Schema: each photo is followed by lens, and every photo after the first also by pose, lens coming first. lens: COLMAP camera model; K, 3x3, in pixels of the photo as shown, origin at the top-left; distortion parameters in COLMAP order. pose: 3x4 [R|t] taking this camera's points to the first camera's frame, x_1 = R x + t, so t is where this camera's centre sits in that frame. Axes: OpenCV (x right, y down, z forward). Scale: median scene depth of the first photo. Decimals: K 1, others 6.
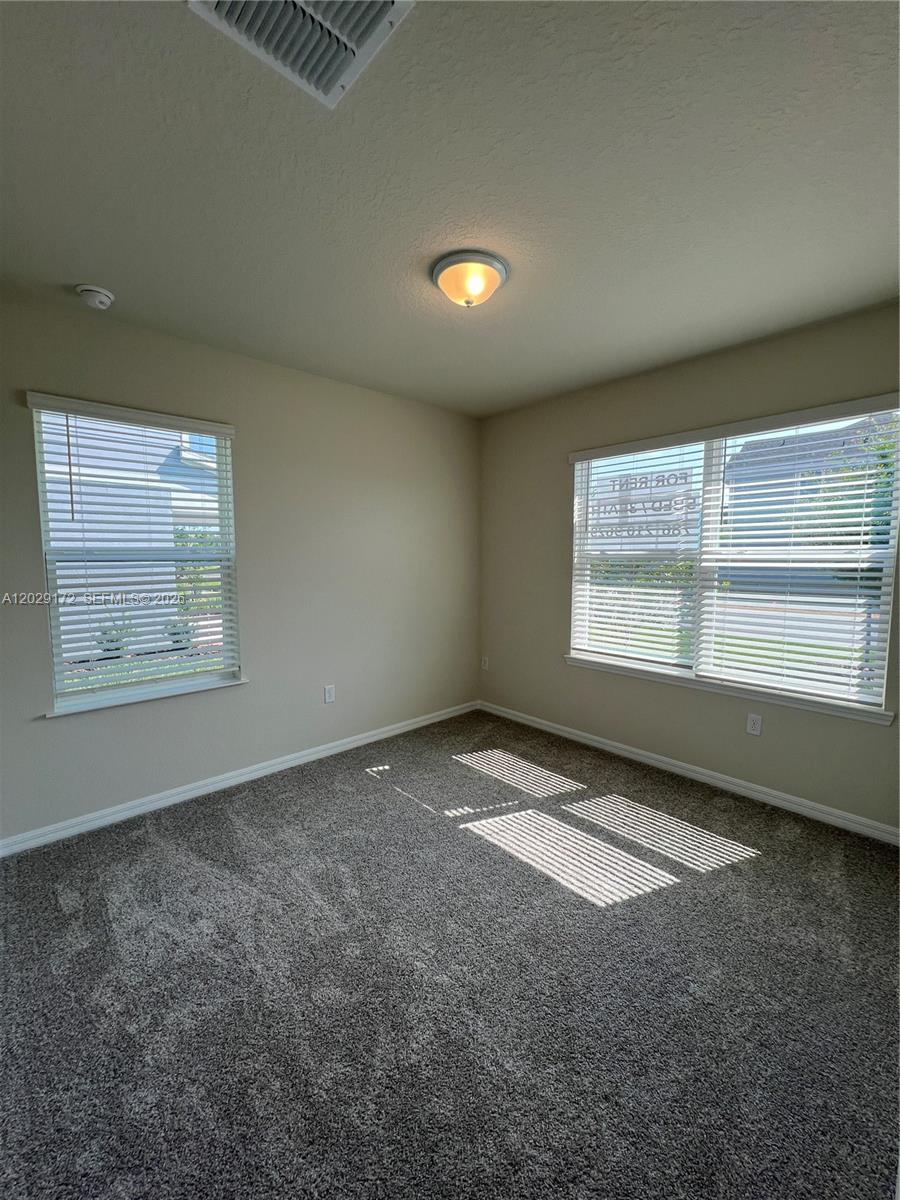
lens RADIAL K [[481.0, 0, 452.4], [0, 481.0, 597.6], [0, 0, 1]] dist [-0.001508, 0.000242]
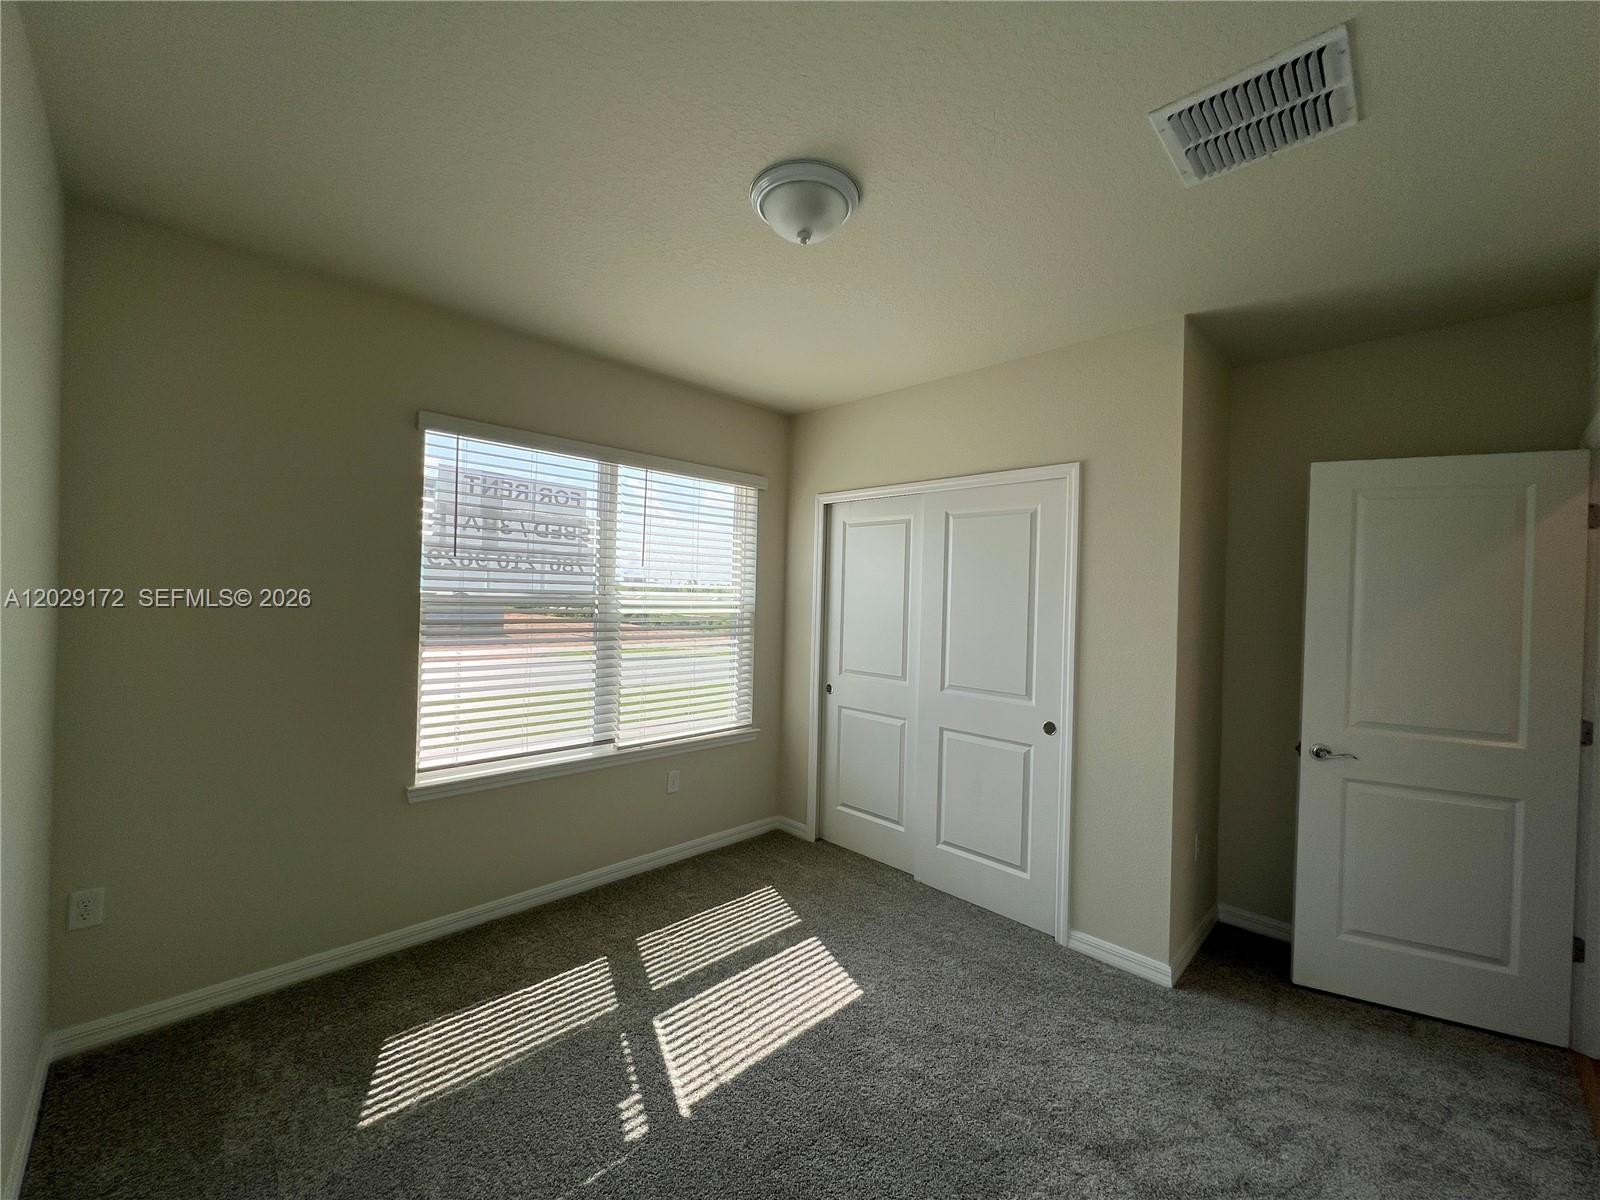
lens RADIAL K [[641.3, 0, 796.0], [0, 641.3, 597.5], [0, 0, 1]] dist [-0.001508, 0.000242]
pose [[-0.033367, 0.002394, 0.999440, -0.530334], [0.066255, 0.997803, -0.000178, -0.065535], [-0.997245, 0.066212, -0.033452, 0.660092]]
